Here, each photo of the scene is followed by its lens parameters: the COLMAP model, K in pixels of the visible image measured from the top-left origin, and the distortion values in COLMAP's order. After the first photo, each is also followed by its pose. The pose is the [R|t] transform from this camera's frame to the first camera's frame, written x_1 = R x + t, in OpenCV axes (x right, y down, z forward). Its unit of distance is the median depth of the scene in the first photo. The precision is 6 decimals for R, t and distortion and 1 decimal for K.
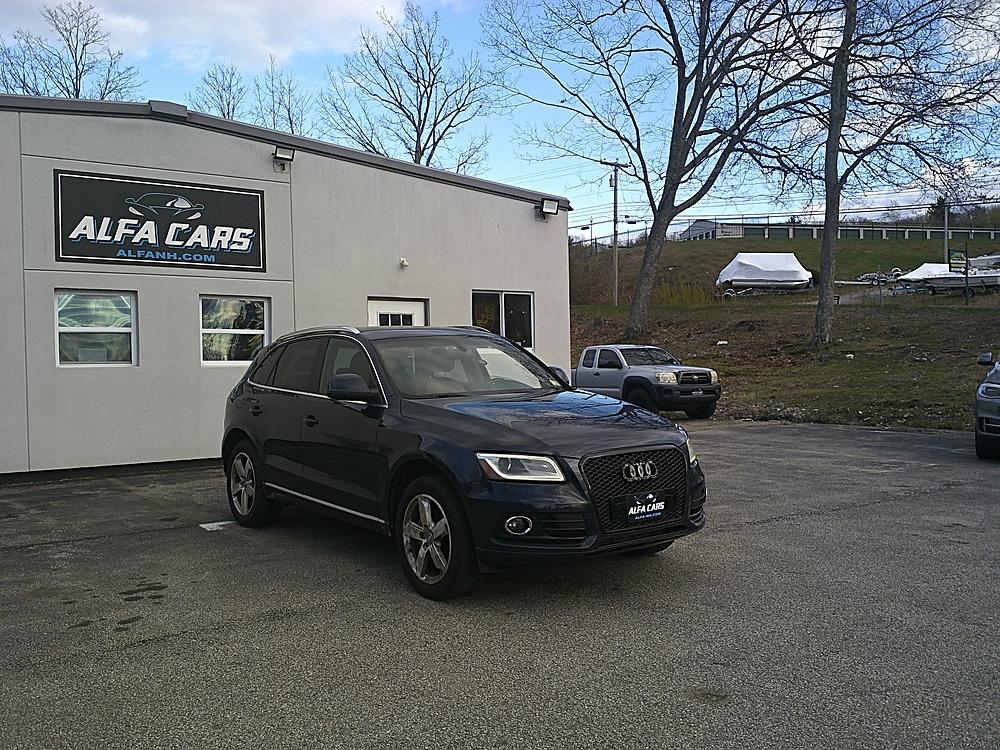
lens RADIAL K [[908.3, 0, 506.2], [0, 908.3, 381.6], [0, 0, 1]] dist [0.118612, -0.291032]
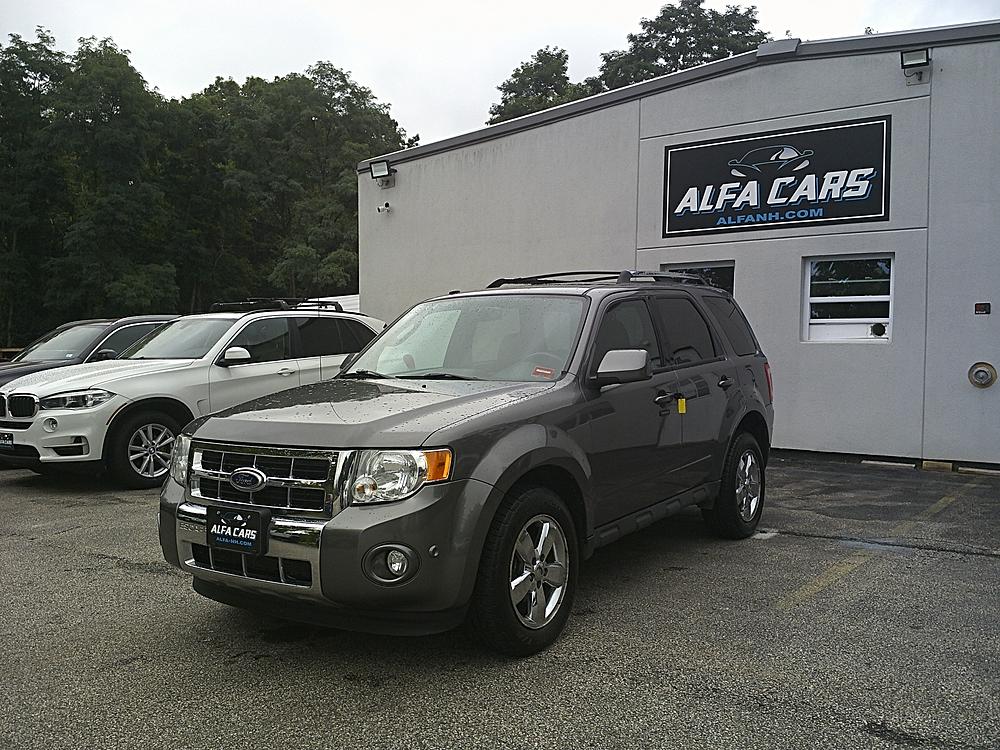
lens RADIAL K [[916.9, 0, 494.4], [0, 916.9, 377.9], [0, 0, 1]] dist [0.136176, -0.292751]
pose [[0.329912, 0.042969, -0.943033, 0.393741], [-0.022871, 0.999034, 0.037519, -0.008666], [0.943735, 0.009191, 0.330576, 0.448723]]
